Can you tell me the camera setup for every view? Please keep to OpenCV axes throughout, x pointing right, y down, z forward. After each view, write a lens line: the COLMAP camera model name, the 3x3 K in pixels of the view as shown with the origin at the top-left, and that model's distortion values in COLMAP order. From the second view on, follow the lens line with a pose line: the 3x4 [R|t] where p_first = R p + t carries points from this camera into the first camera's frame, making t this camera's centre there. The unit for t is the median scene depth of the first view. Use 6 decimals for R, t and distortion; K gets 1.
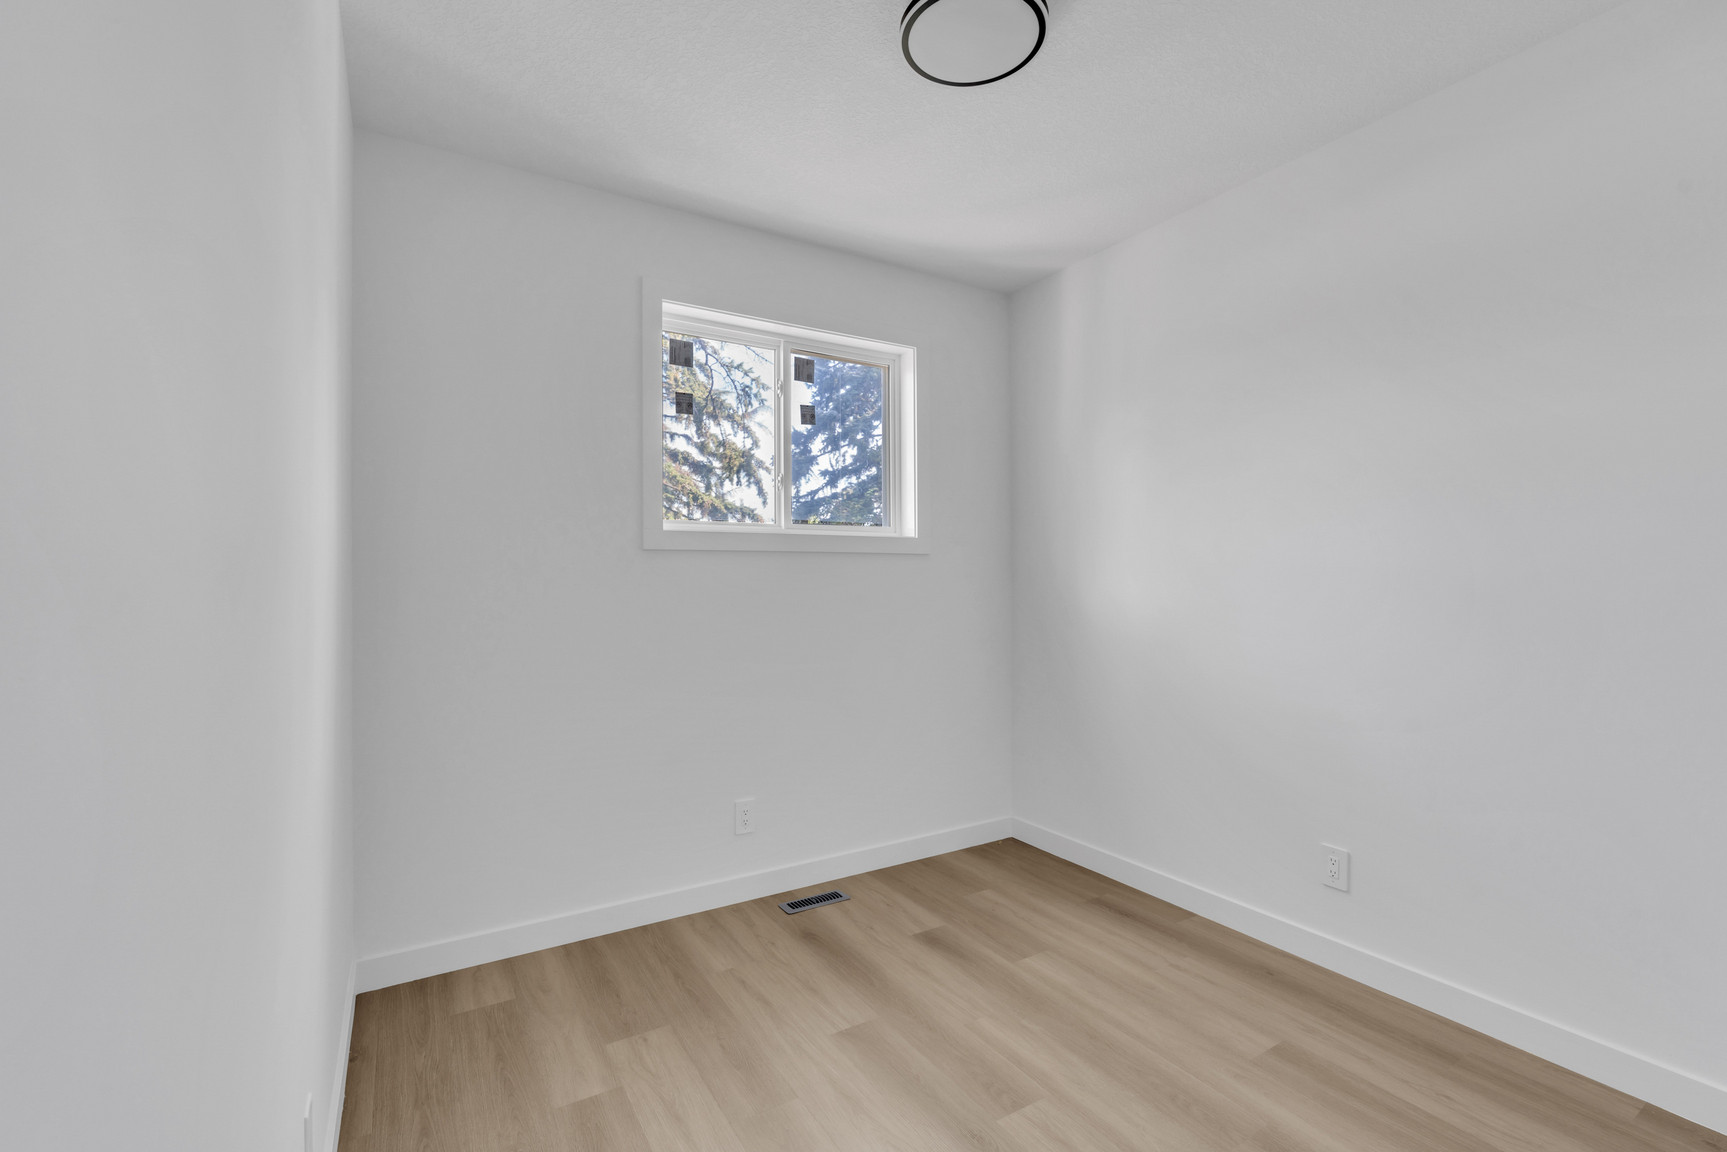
lens RADIAL K [[756.1, 0, 861.4], [0, 756.1, 575.0], [0, 0, 1]] dist [-0.004549, -0.000054]
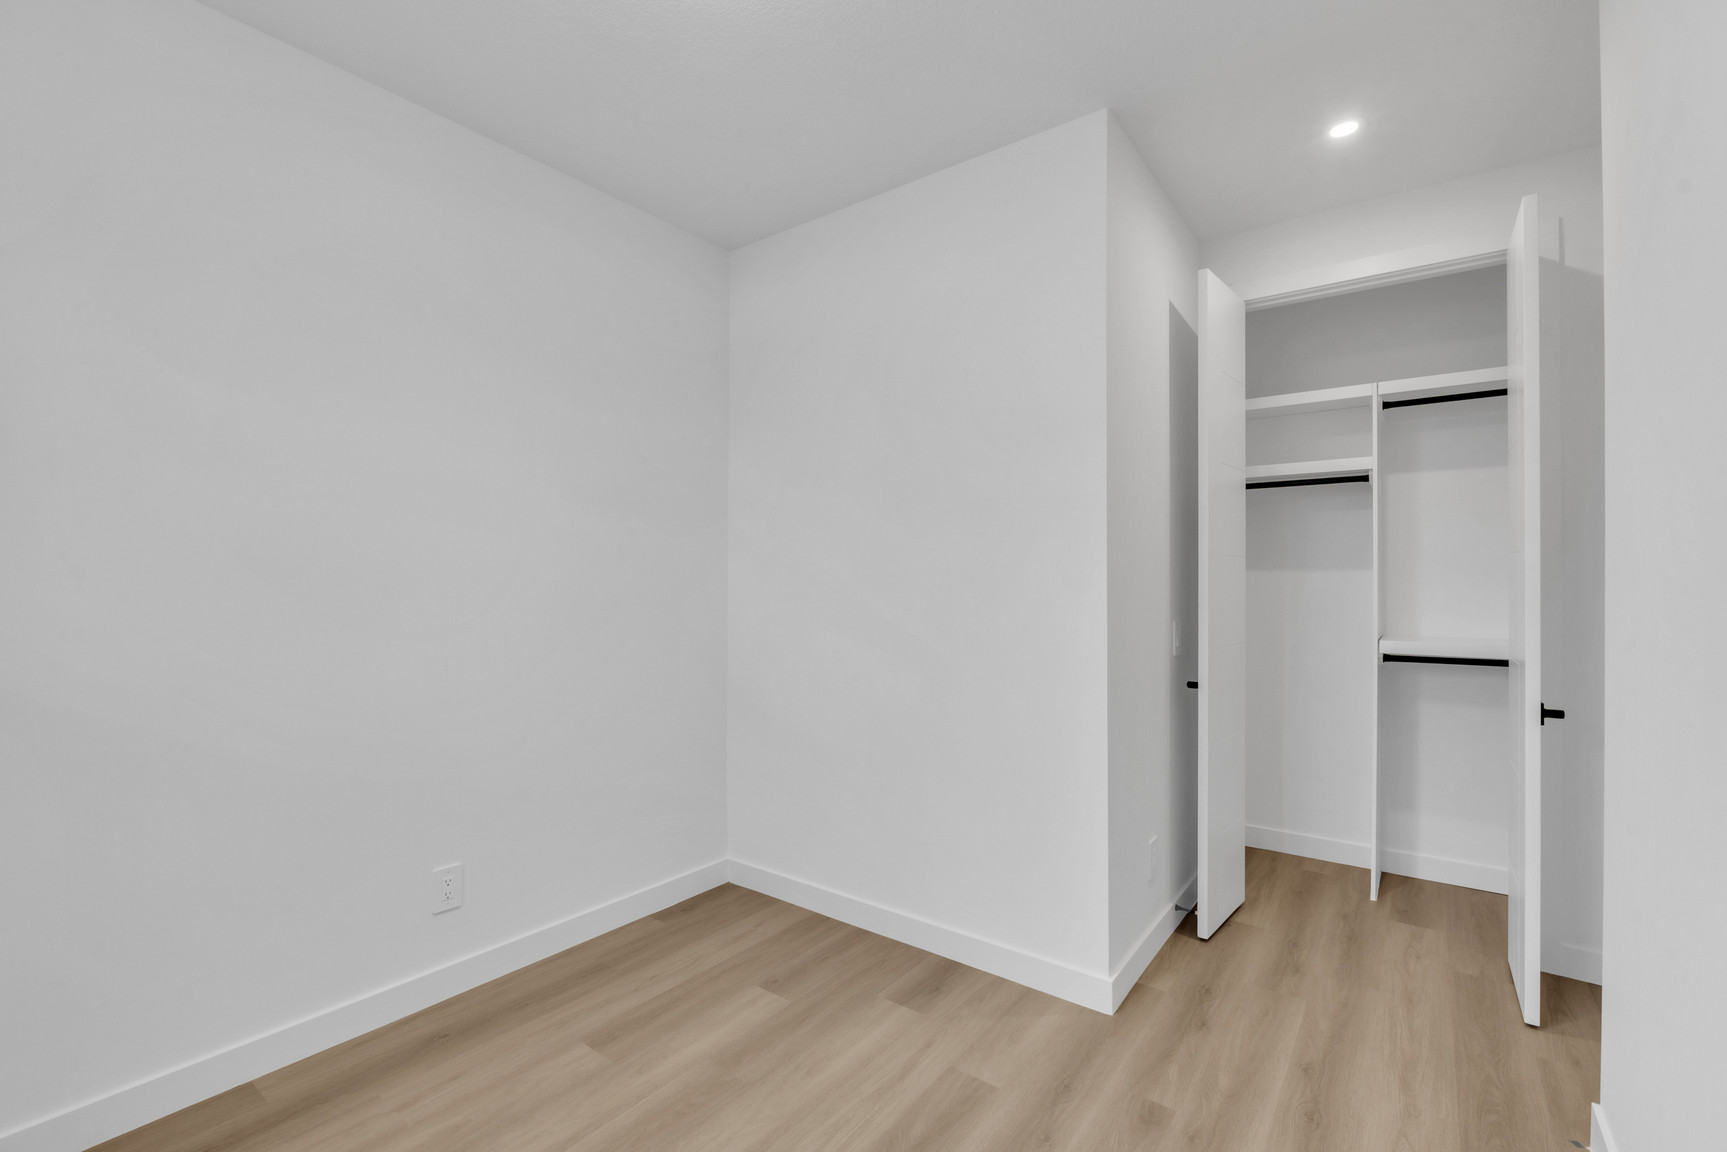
lens RADIAL K [[751.3, 0, 864.2], [0, 751.3, 577.5], [0, 0, 1]] dist [-0.010514, 0.001839]
pose [[-0.367035, 0.012044, 0.930129, -0.532175], [-0.003392, 0.999892, -0.014286, 0.013707], [-0.930201, -0.008398, -0.366954, 1.049924]]
